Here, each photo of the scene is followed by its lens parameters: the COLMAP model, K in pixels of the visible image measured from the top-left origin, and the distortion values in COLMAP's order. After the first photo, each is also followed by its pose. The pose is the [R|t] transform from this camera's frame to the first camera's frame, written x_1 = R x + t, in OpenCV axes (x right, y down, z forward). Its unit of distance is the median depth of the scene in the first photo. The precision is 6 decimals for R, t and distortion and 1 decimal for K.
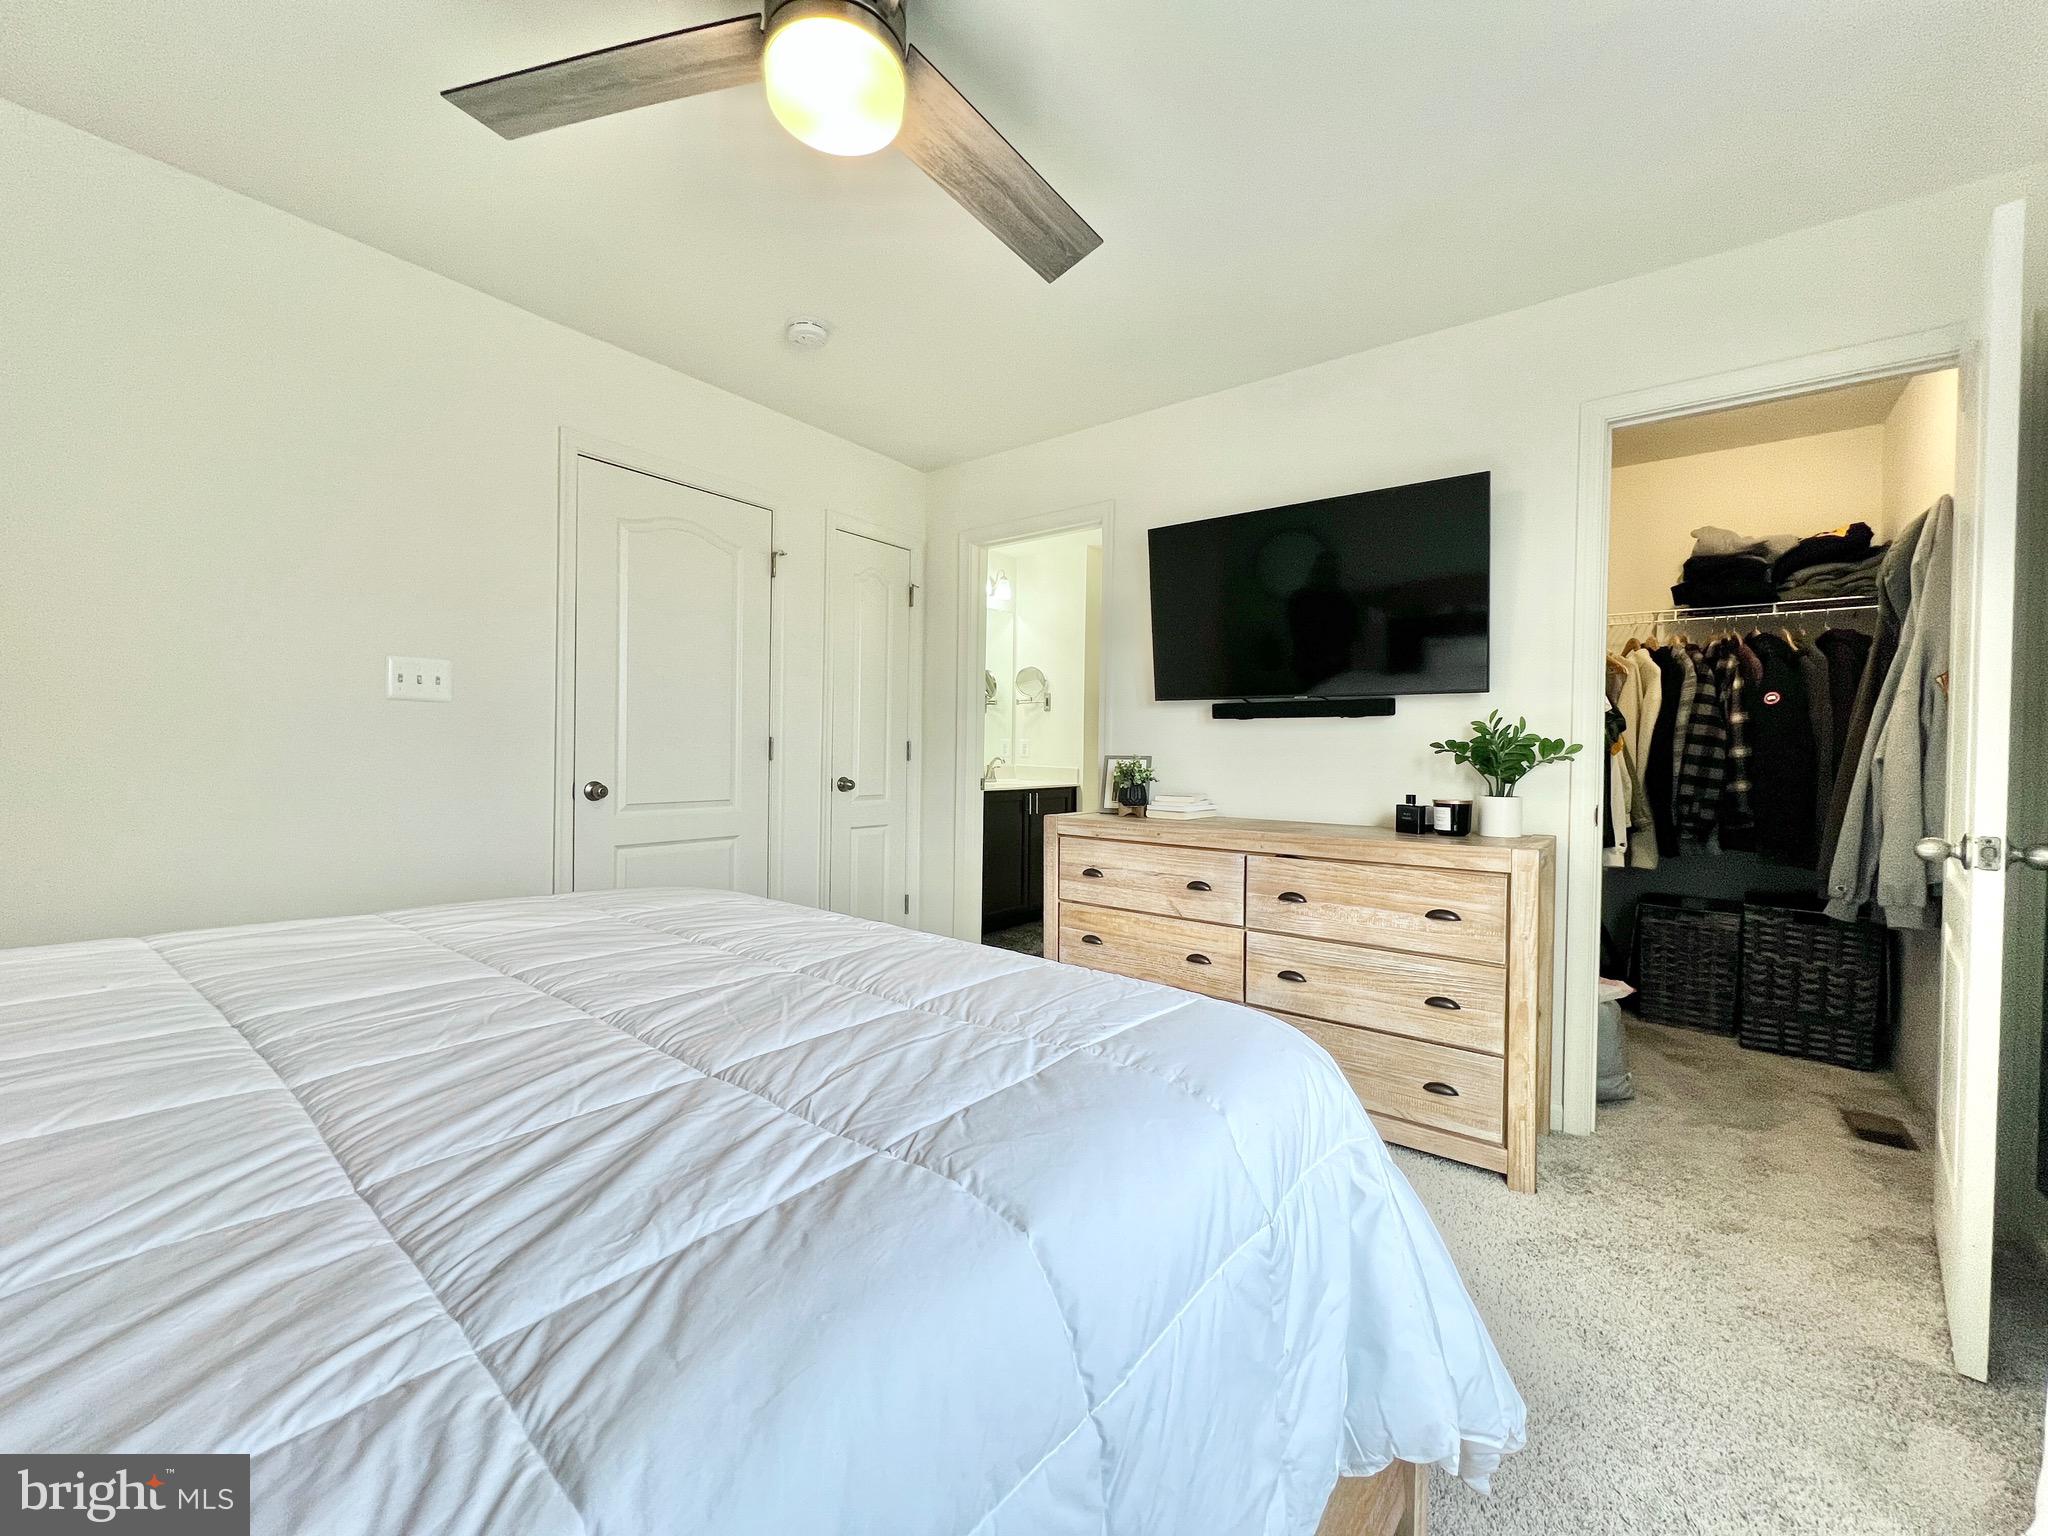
lens RADIAL K [[812.0, 0, 1037.2], [0, 812.0, 764.1], [0, 0, 1]] dist [-0.000251, 0.000022]
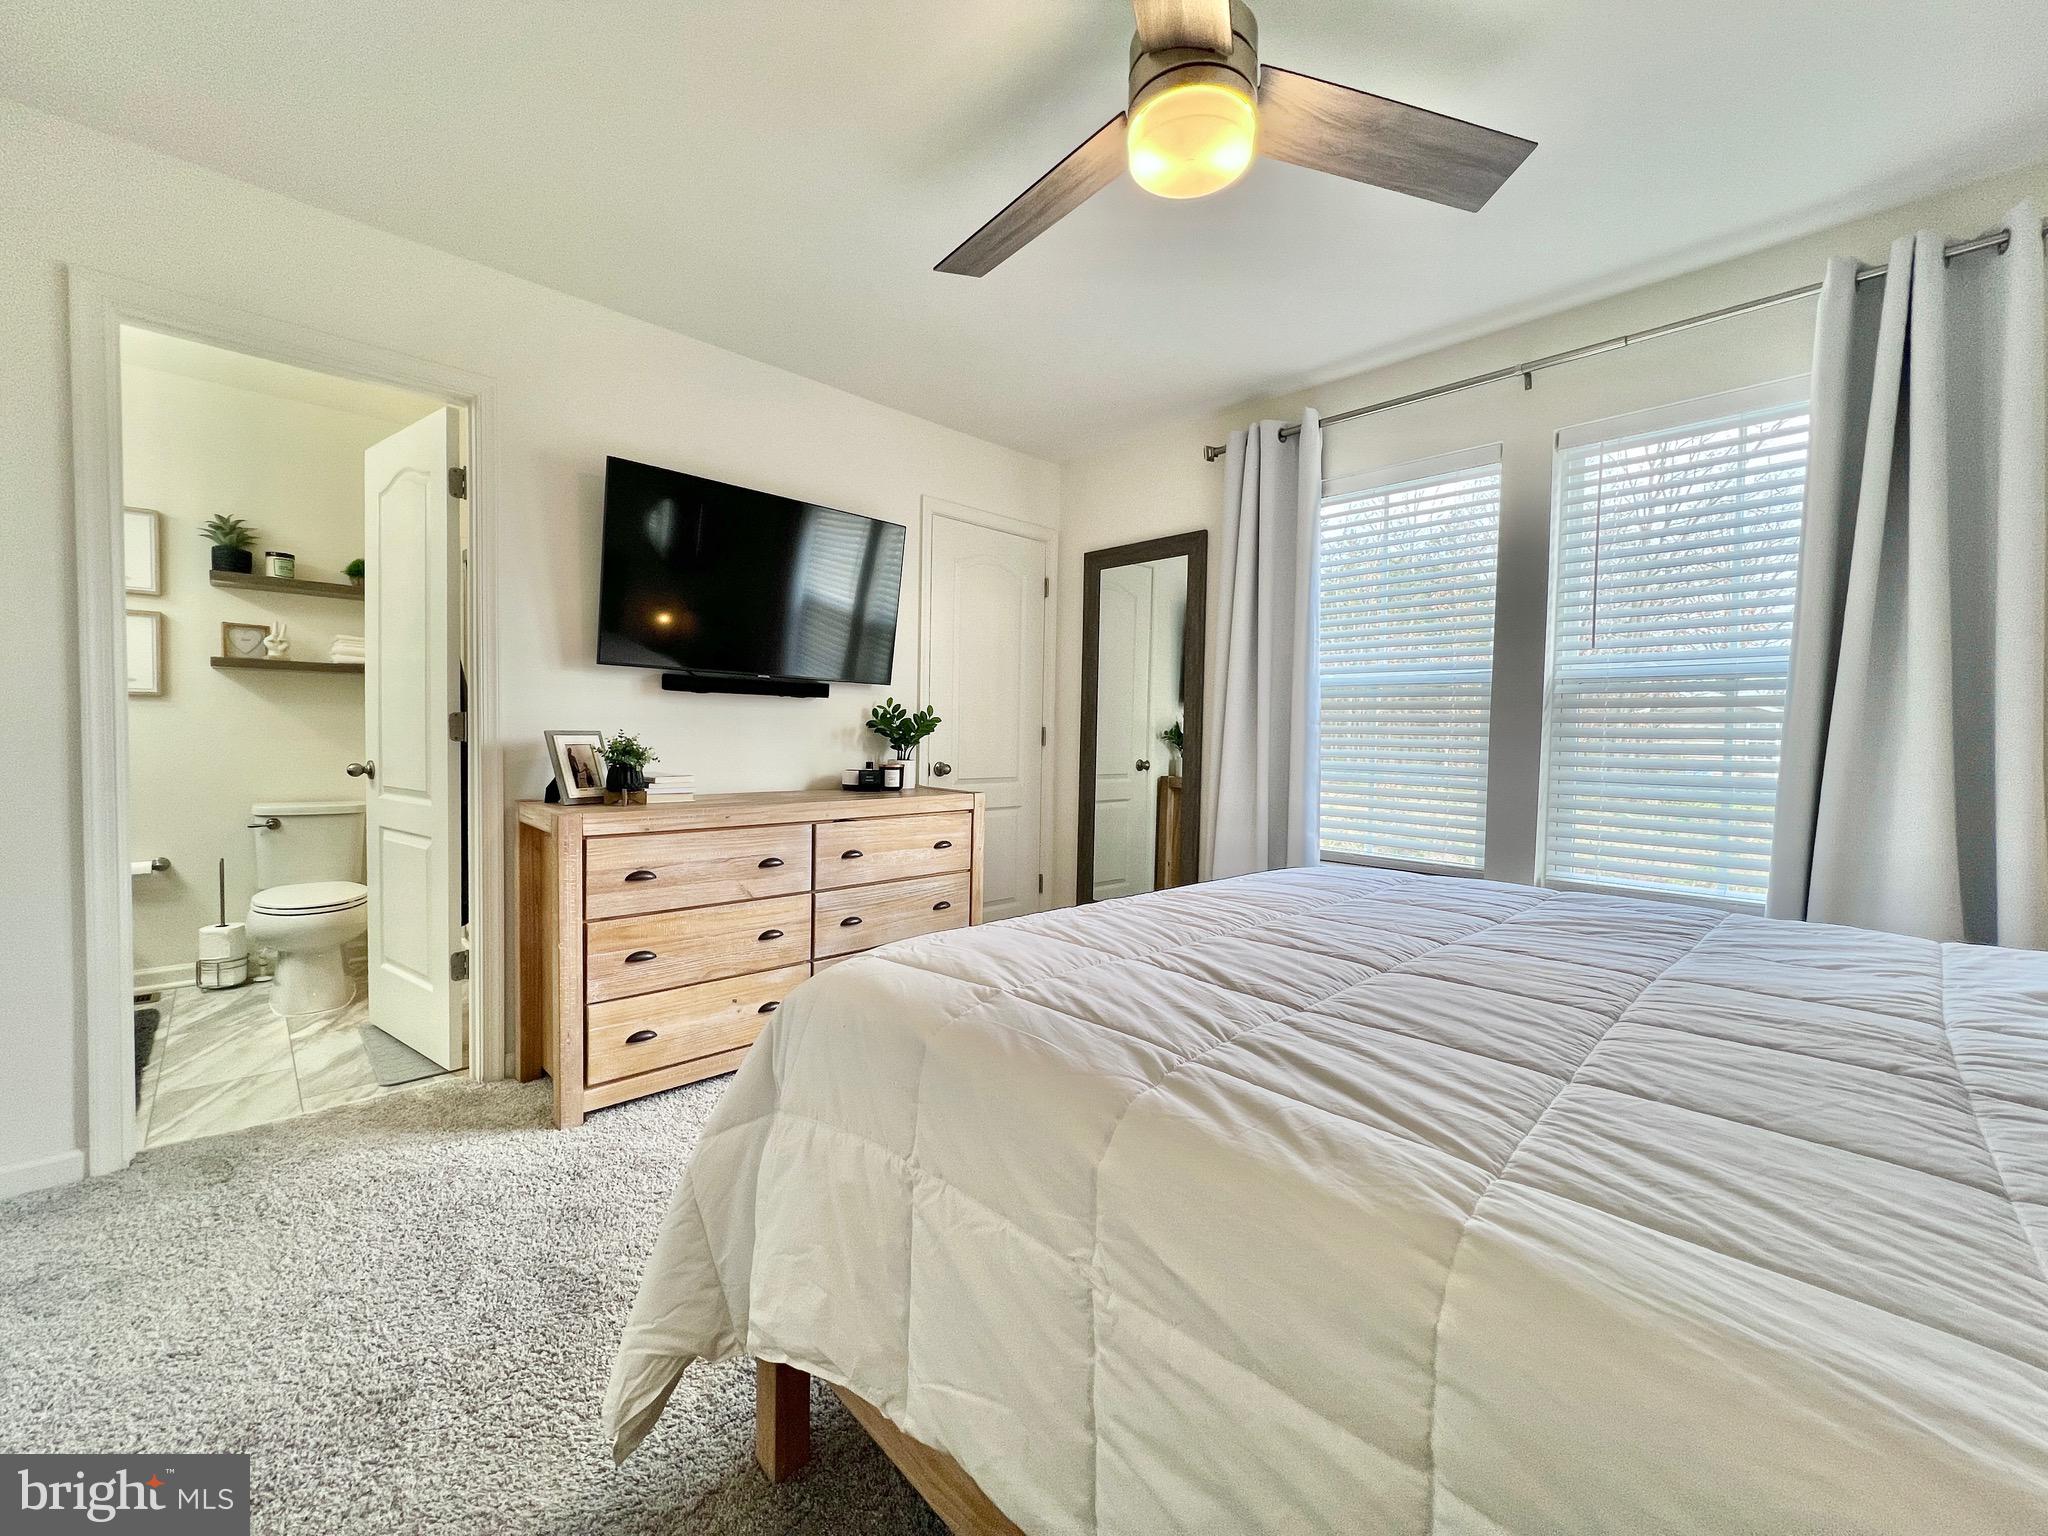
lens RADIAL K [[812.0, 0, 1037.2], [0, 812.0, 764.1], [0, 0, 1]] dist [-0.000251, 0.000022]
pose [[0.146922, -0.048260, 0.987970, -0.733959], [-0.000419, 0.998806, 0.048852, -0.020630], [-0.989148, -0.007592, 0.146726, 0.524666]]
